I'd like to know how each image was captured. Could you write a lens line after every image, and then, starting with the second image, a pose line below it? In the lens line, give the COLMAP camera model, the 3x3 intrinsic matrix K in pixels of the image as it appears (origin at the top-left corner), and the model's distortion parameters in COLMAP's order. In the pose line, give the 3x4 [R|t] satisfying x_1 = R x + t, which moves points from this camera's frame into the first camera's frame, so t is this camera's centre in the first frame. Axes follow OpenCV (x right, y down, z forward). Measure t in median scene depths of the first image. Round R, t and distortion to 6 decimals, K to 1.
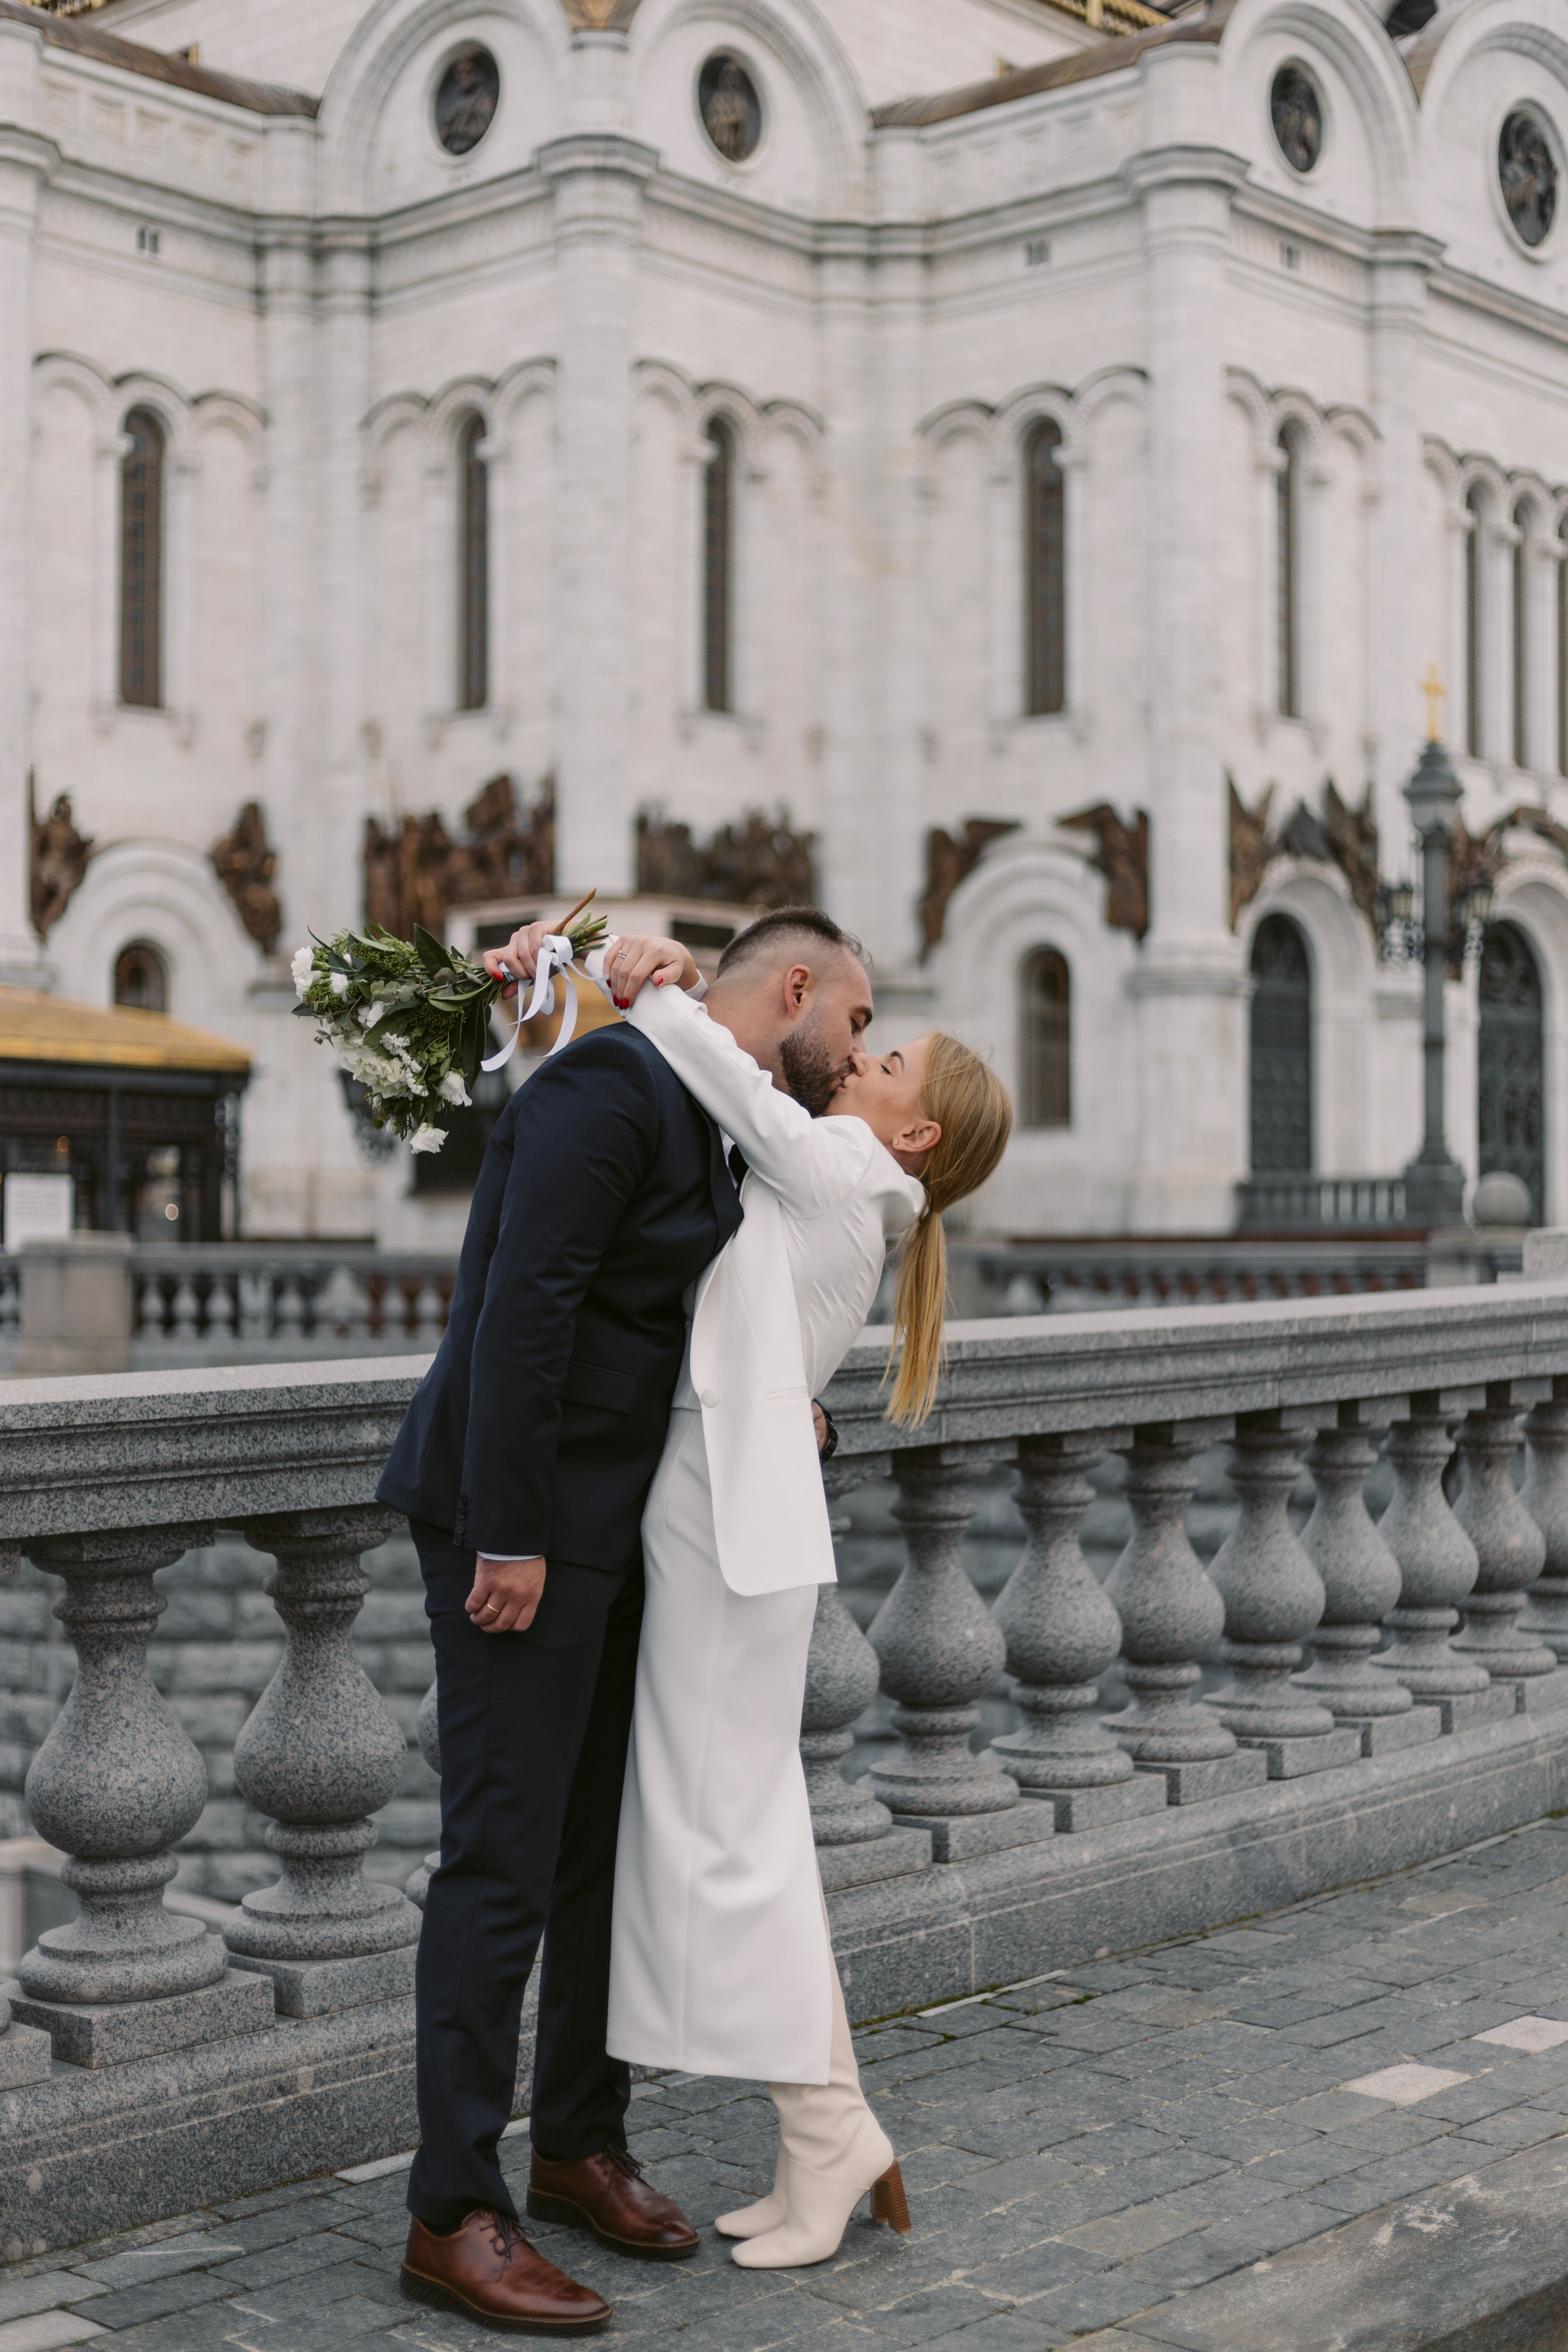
lens RADIAL K [[3387.9, 0, 772.7], [0, 3387.9, 1163.8], [0, 0, 1]] dist [-0.002649, 0.067562]
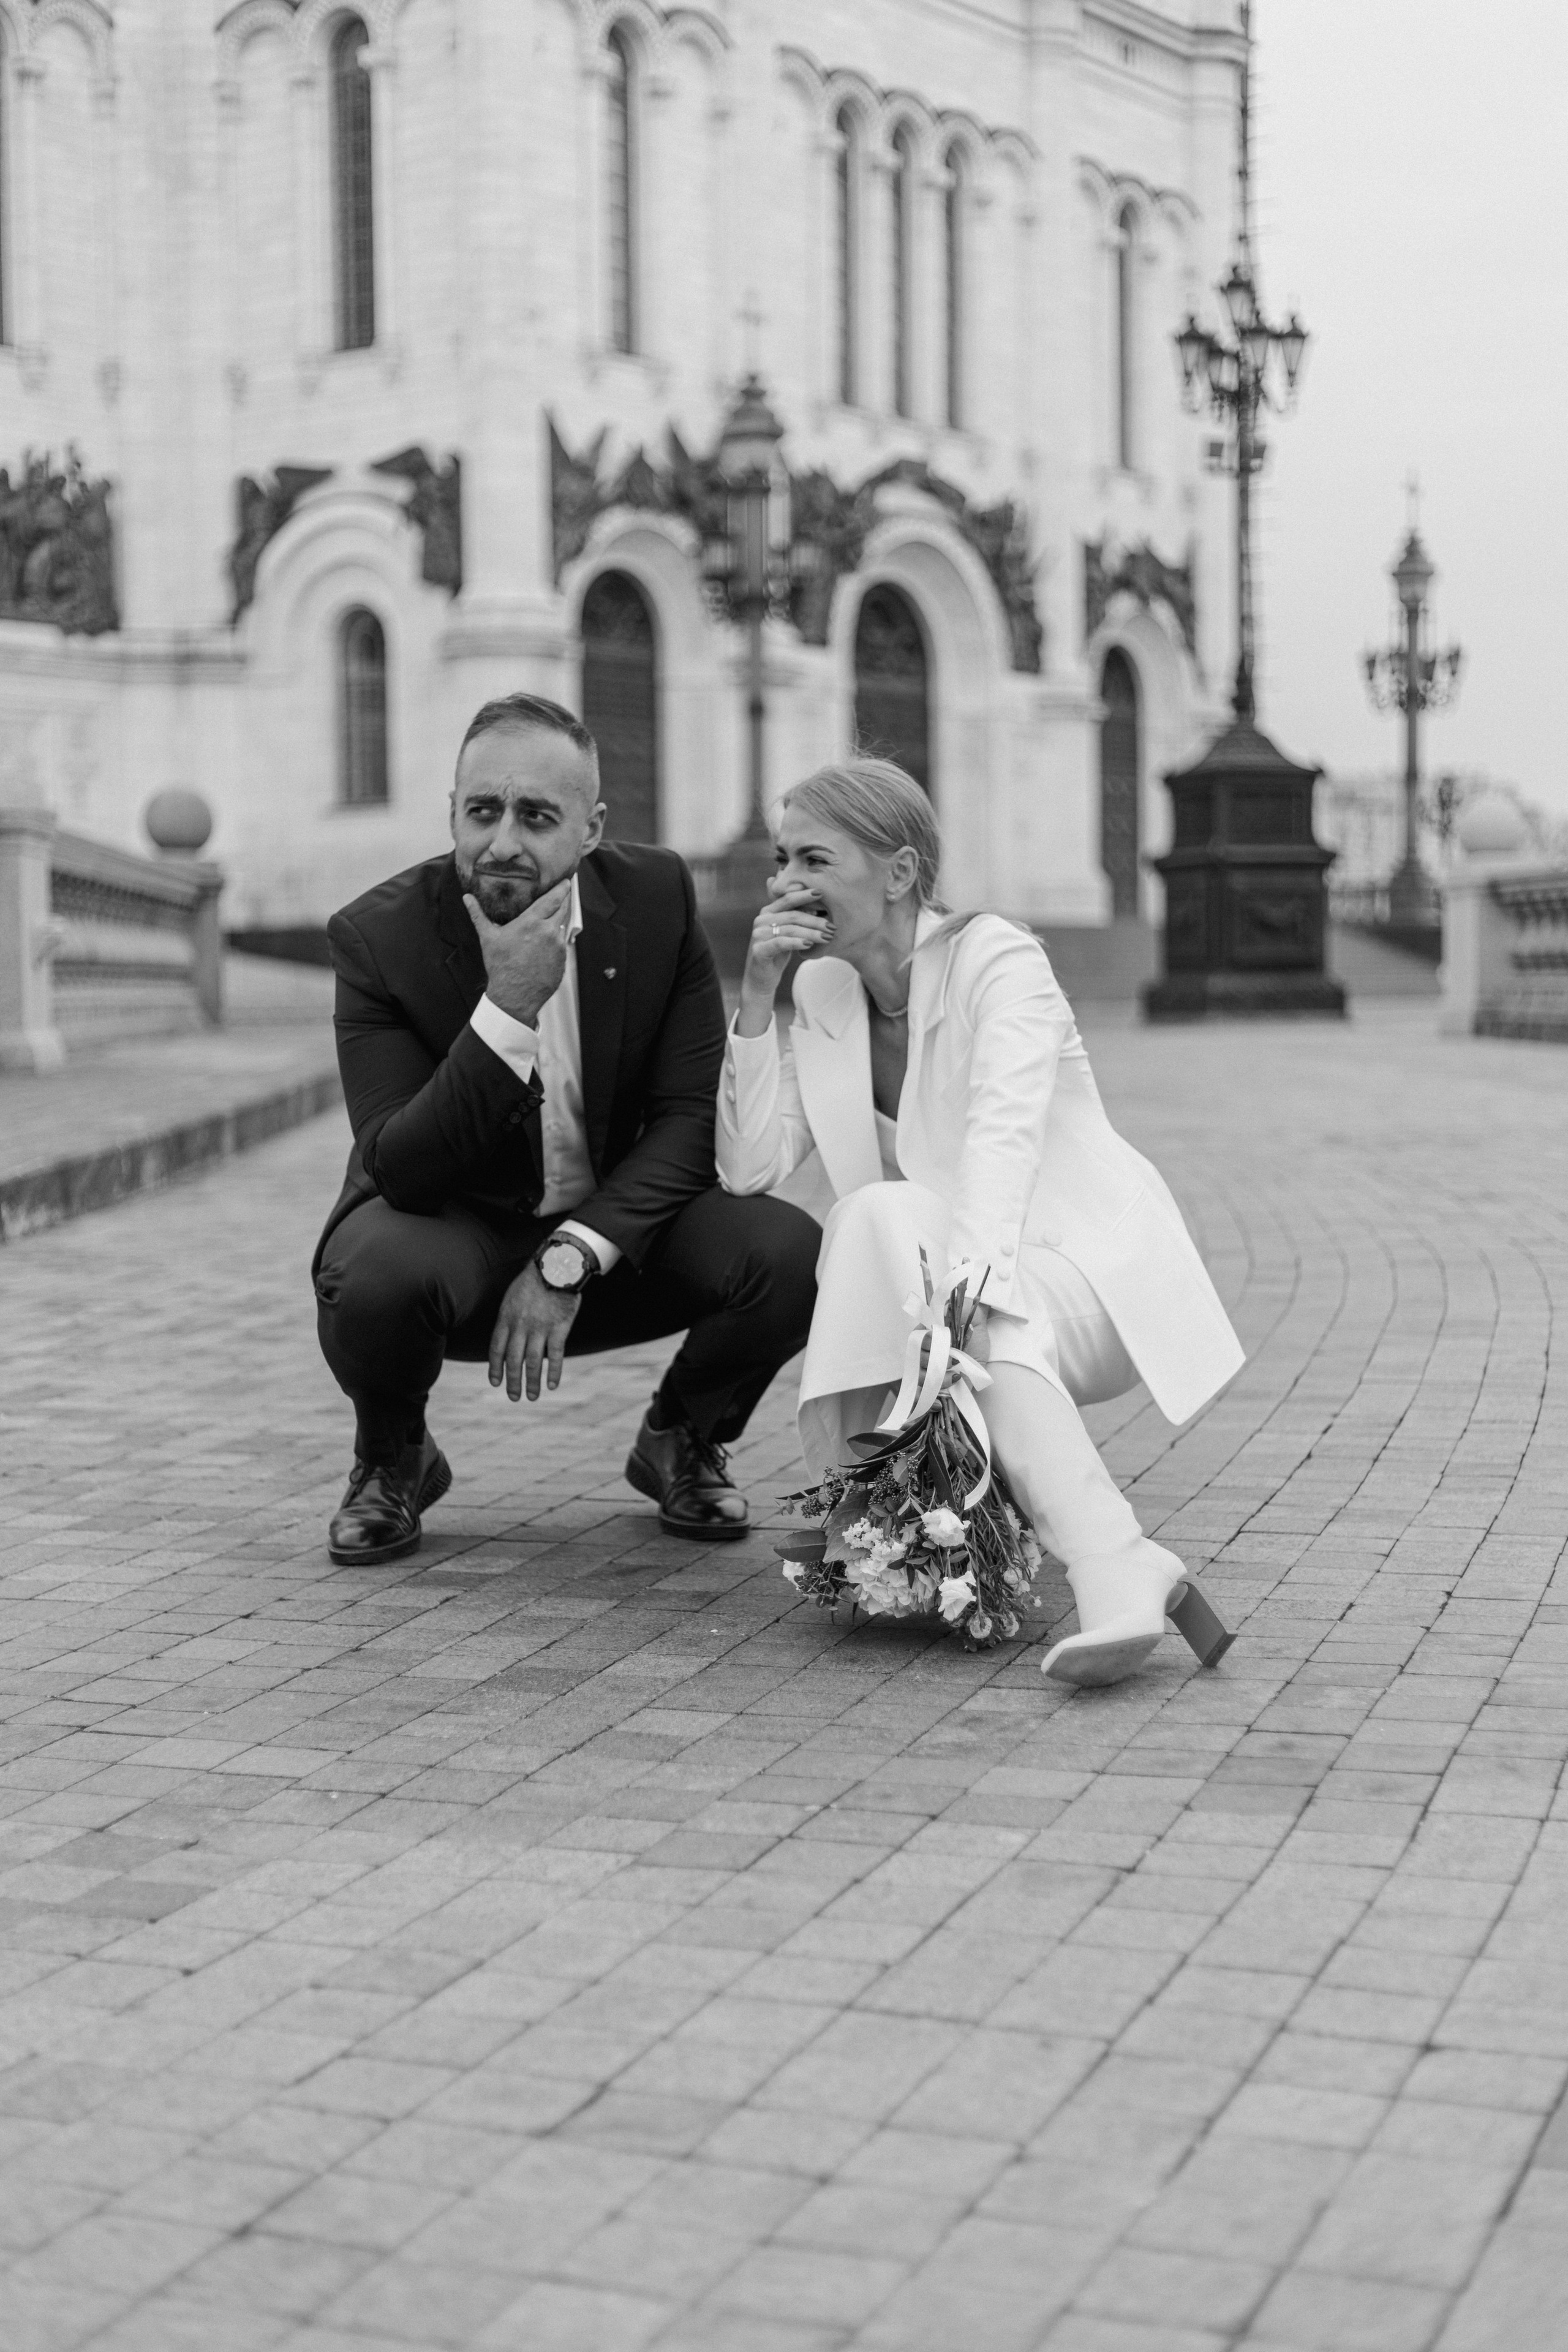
lens RADIAL K [[3415.3, 0, 765.2], [0, 3415.3, 1141.7], [0, 0, 1]] dist [0.009250, 0.079133]
pose [[0.993451, -0.018420, 0.112762, 0.082846], [0.009507, 0.996823, 0.079079, 0.007795], [-0.113861, -0.077489, 0.990470, 0.064773]]
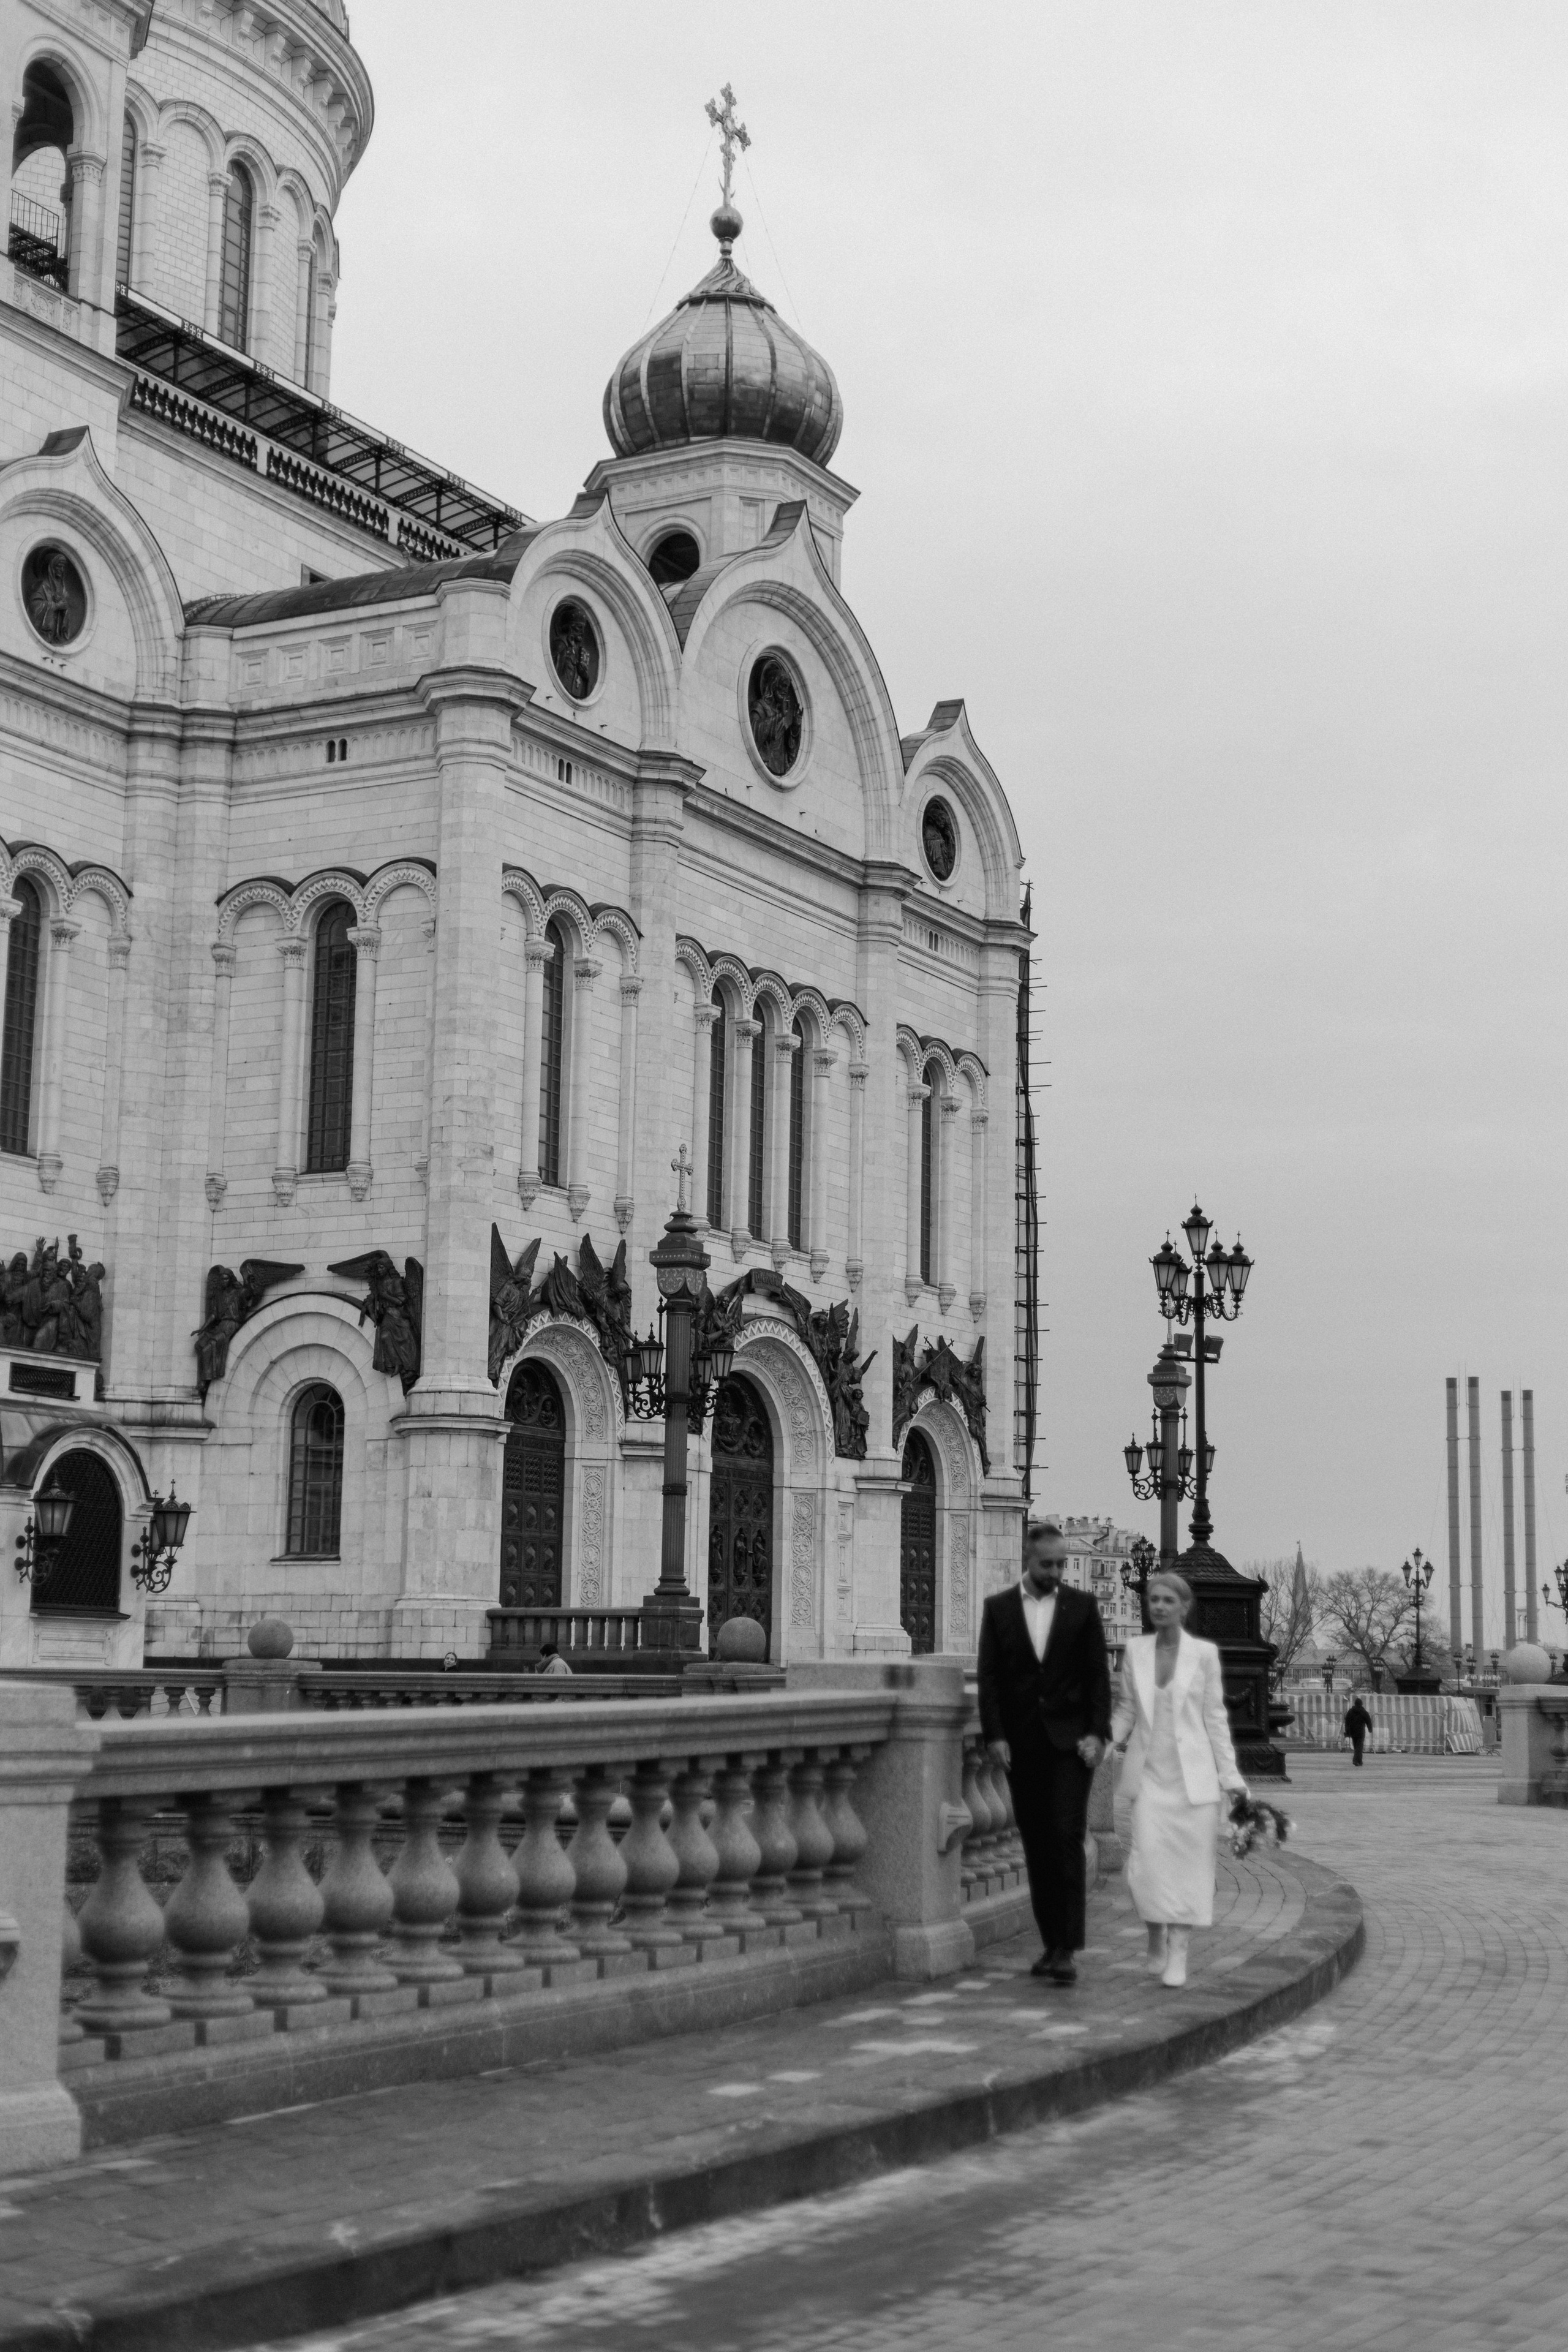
lens RADIAL K [[3336.9, 0, 761.5], [0, 3336.9, 1181.1], [0, 0, 1]] dist [0.020480, 0.059340]
pose [[0.975025, 0.050097, 0.216373, -0.014215], [-0.023456, 0.992007, -0.123984, -0.000984], [-0.220855, 0.115812, 0.968406, -0.055290]]
